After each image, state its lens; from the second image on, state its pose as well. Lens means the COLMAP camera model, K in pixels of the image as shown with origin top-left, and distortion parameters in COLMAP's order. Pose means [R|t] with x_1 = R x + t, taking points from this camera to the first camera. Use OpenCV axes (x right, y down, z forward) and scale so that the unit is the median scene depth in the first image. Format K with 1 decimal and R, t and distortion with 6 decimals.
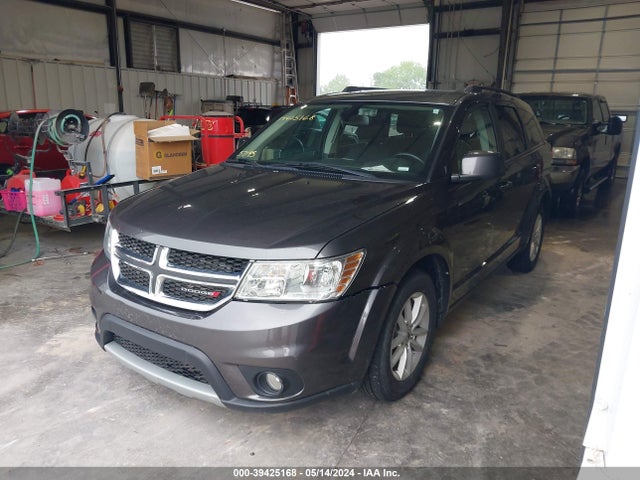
lens RADIAL K [[491.4, 0, 320.0], [0, 491.4, 240.0], [0, 0, 1]] dist [0.074416, -0.128273]
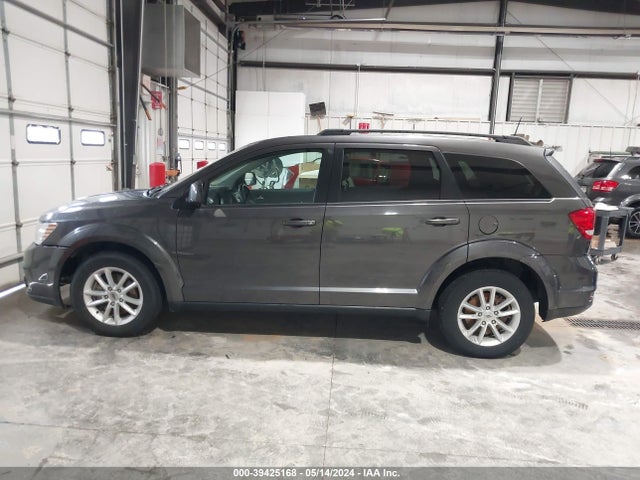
lens RADIAL K [[491.4, 0, 320.0], [0, 491.4, 240.0], [0, 0, 1]] dist [0.074416, -0.128273]
pose [[0.539852, 0.146884, -0.828846, 0.904277], [-0.234846, 0.971842, 0.019262, -0.069784], [0.808336, 0.184252, 0.559146, 0.349237]]
